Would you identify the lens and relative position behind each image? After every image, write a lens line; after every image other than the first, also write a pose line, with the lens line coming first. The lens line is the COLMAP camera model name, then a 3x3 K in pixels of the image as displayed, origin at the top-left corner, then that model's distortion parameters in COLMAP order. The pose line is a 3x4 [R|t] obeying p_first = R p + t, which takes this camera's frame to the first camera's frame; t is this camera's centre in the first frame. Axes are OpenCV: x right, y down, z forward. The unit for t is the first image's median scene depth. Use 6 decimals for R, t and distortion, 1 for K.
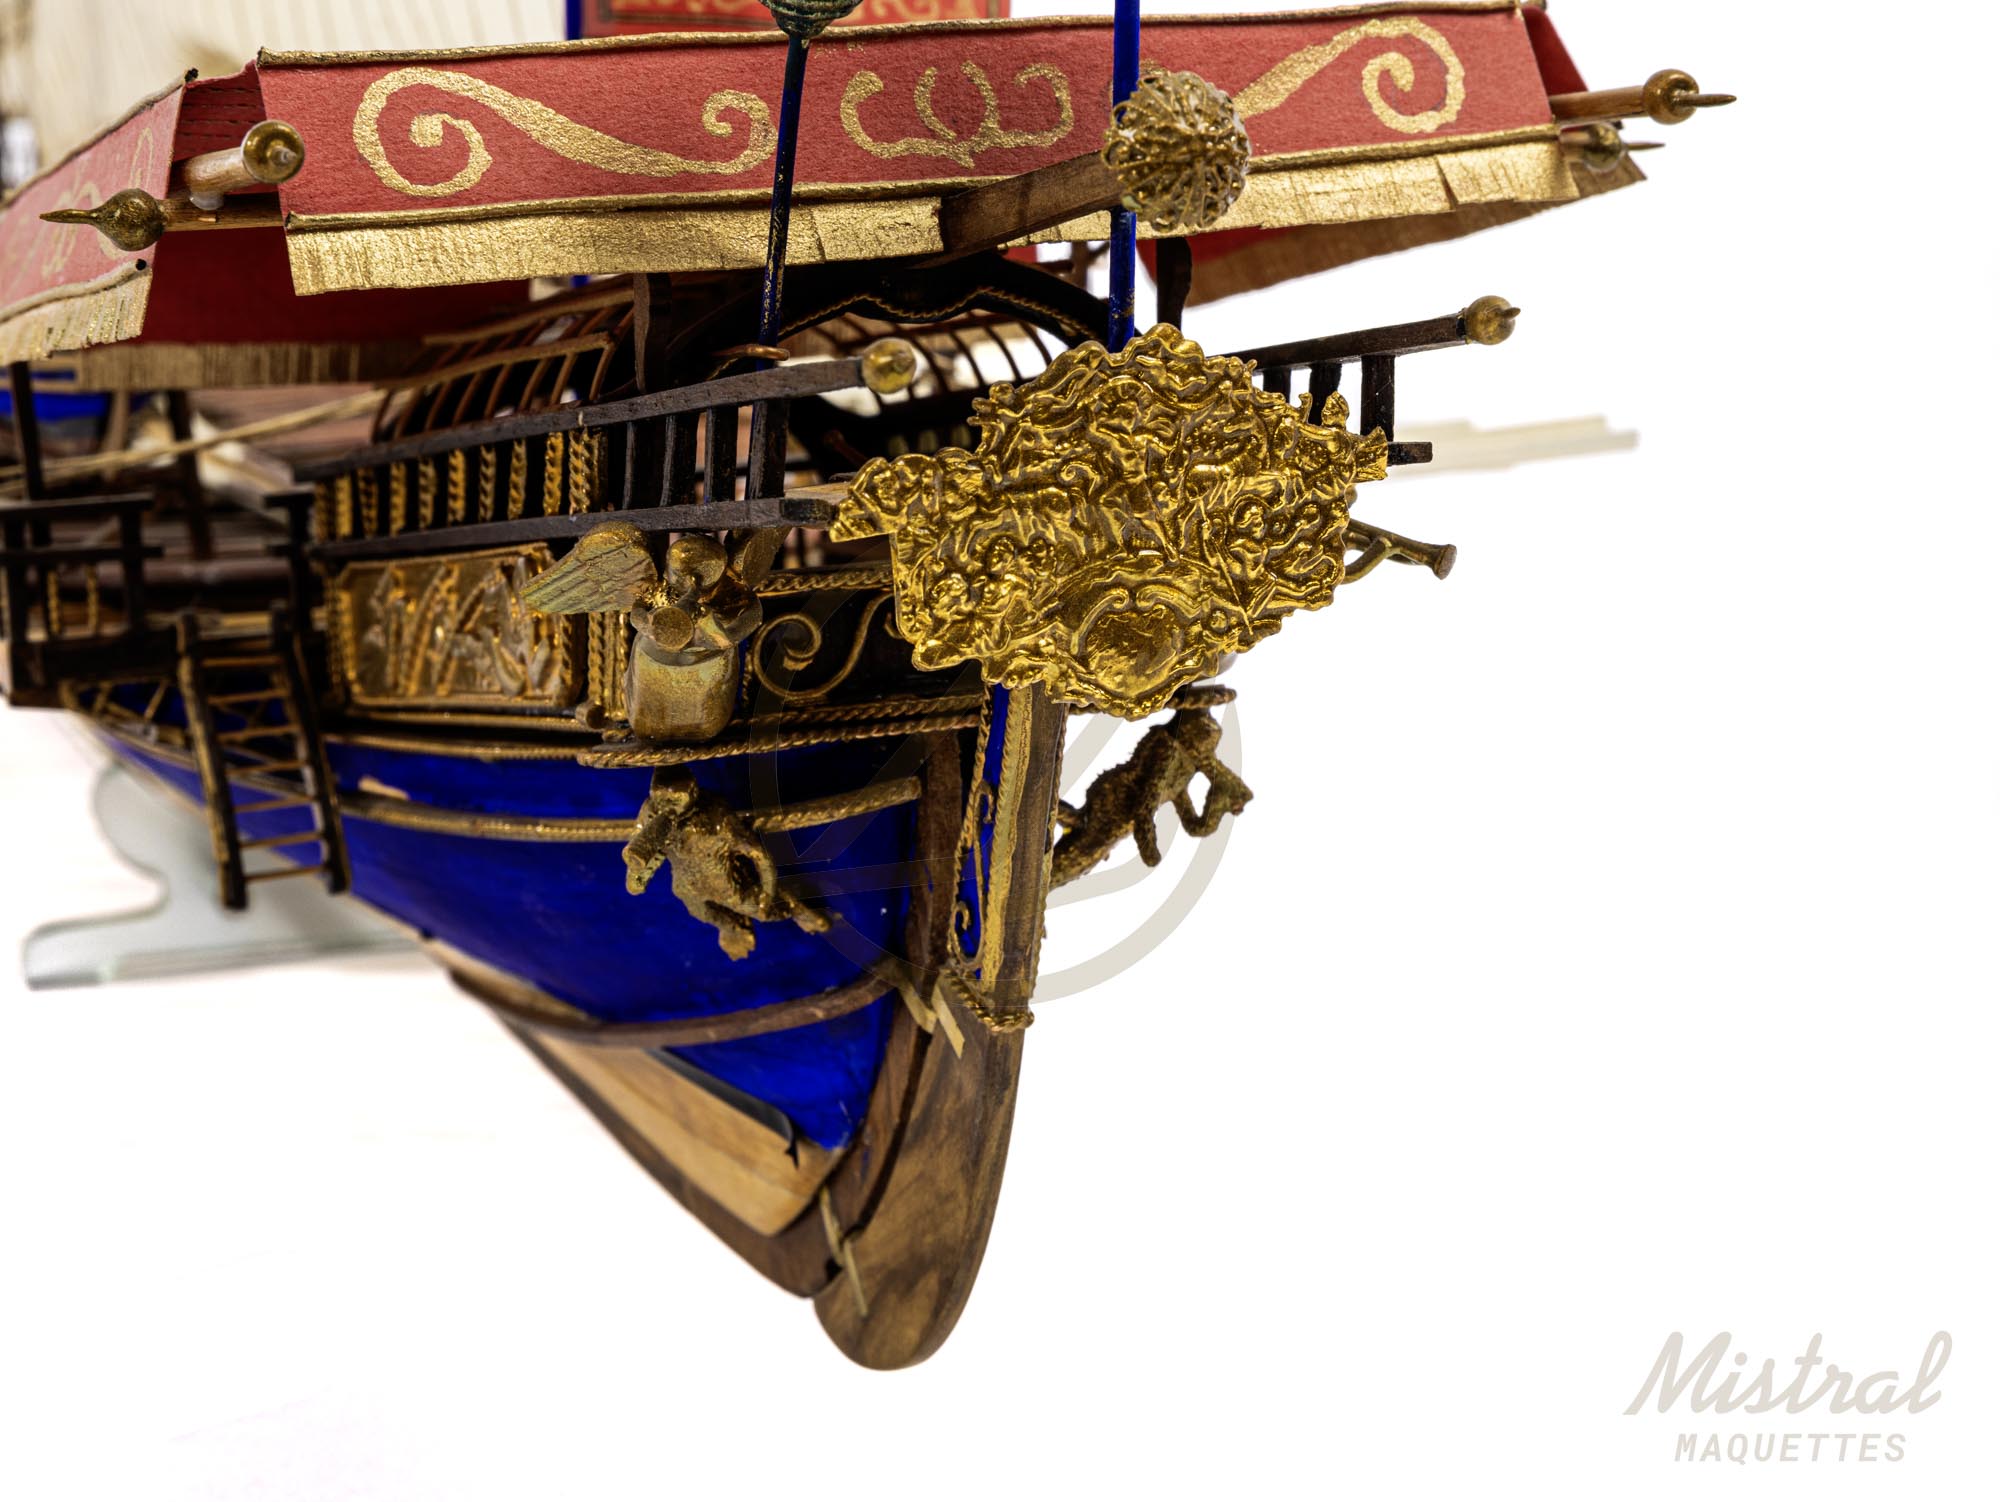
lens RADIAL K [[3728.9, 0, 1001.9], [0, 3728.9, 748.0], [0, 0, 1]] dist [0.044377, 0.000000]
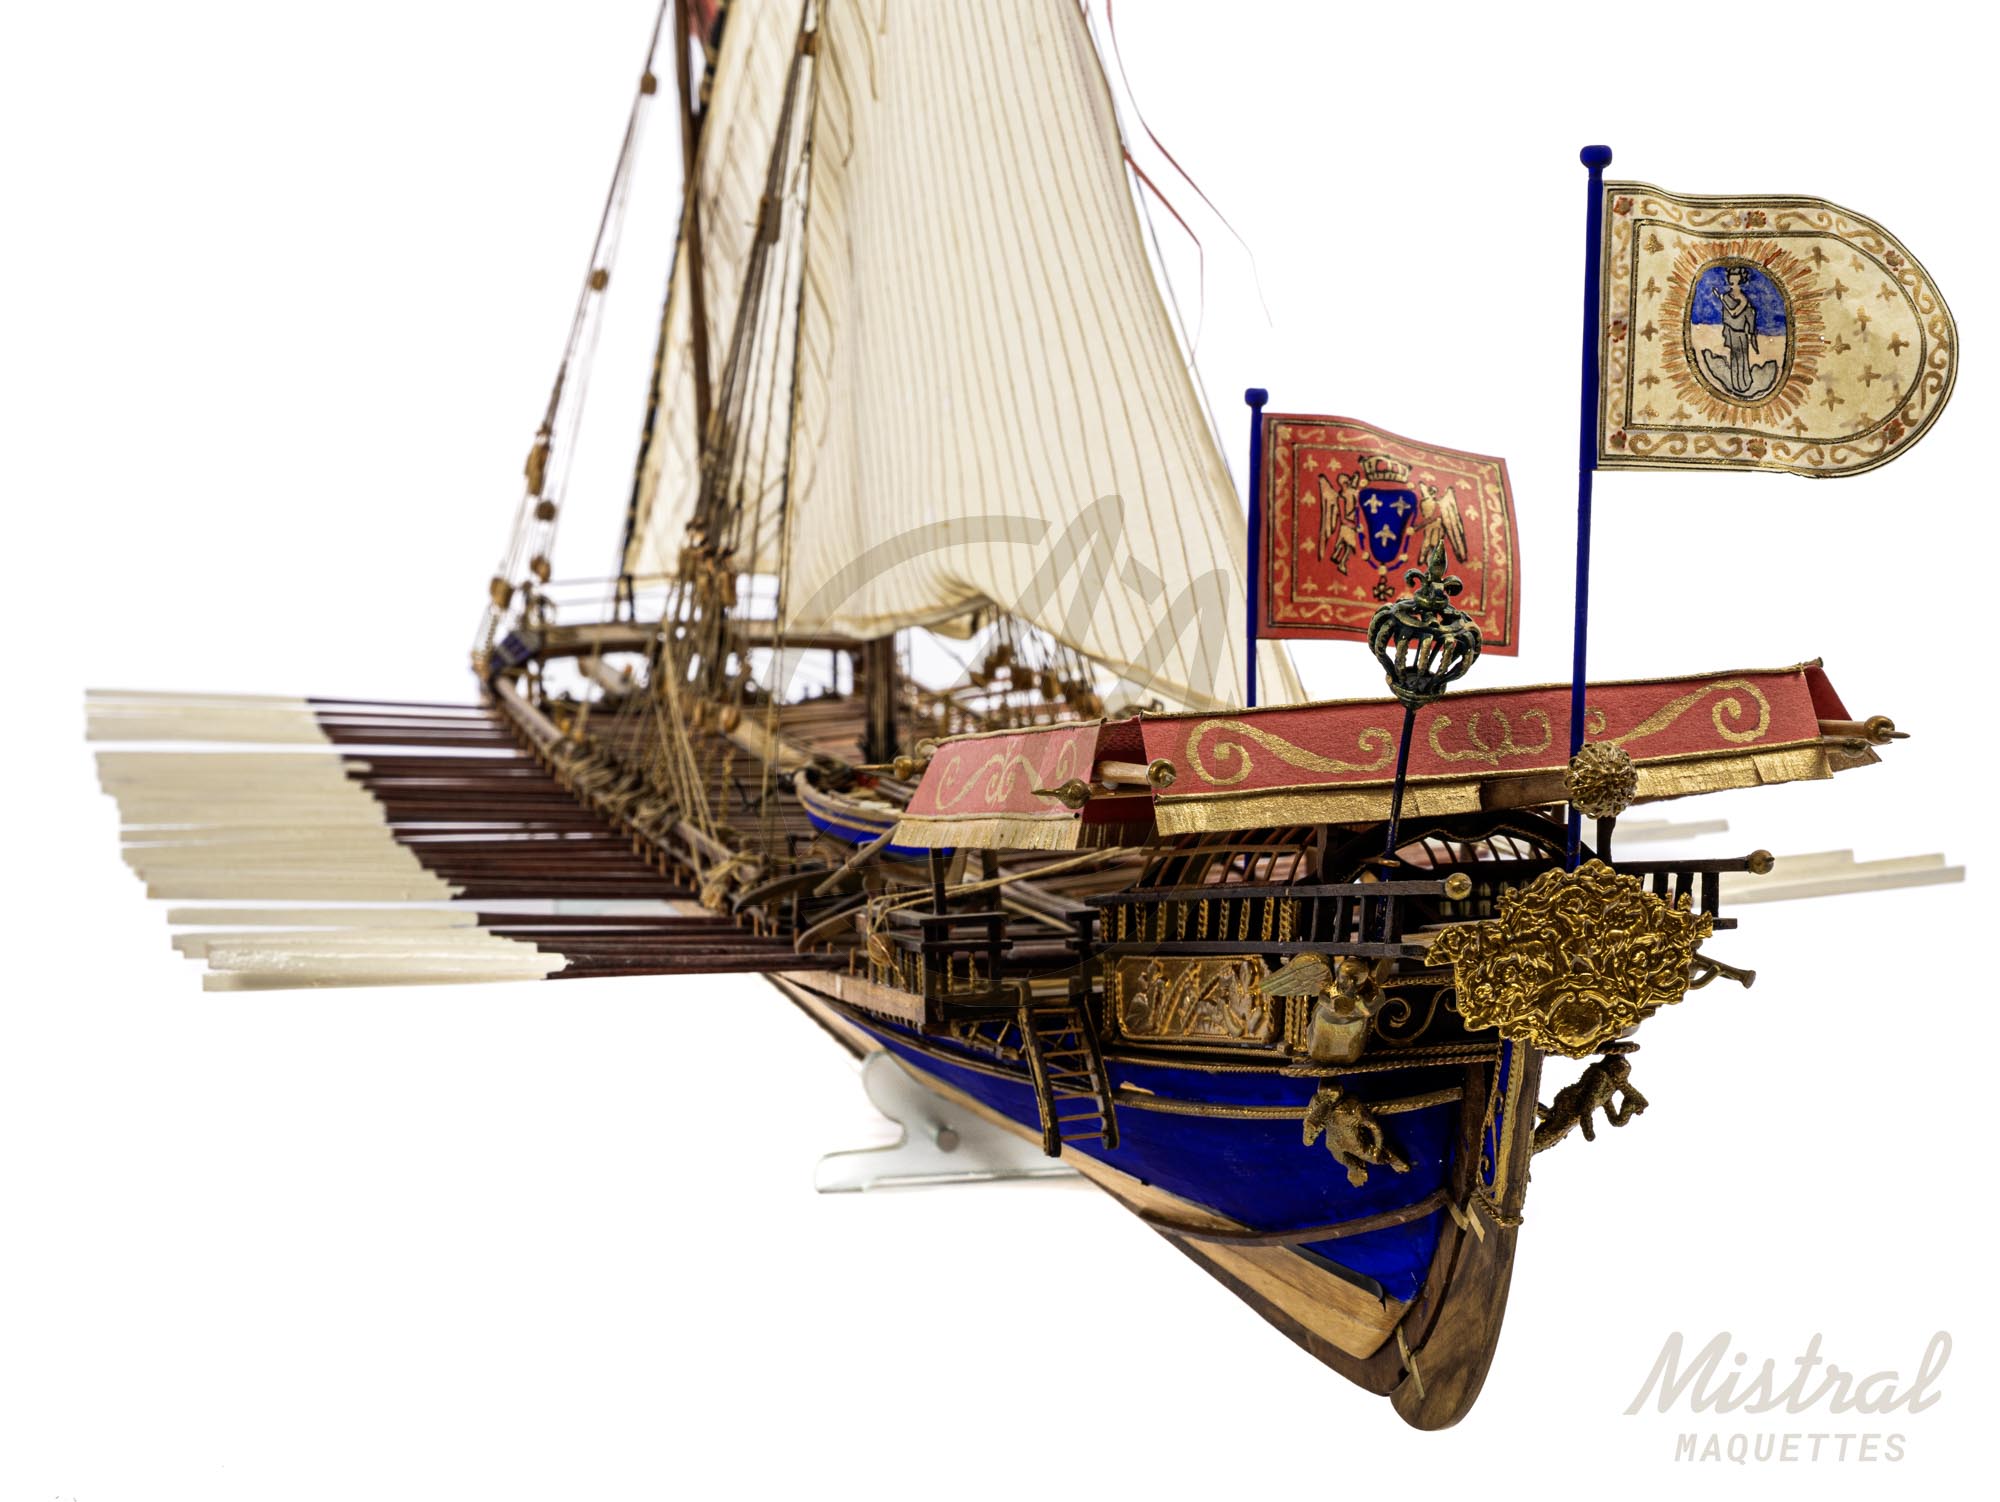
lens RADIAL K [[3728.9, 0, 1009.0], [0, 3728.9, 742.6], [0, 0, 1]] dist [0.044377, 0.000000]
pose [[0.991227, 0.017150, -0.131053, -0.005478], [-0.029069, 0.995555, -0.089582, 0.010126], [0.128934, 0.092606, 0.987320, -0.882184]]
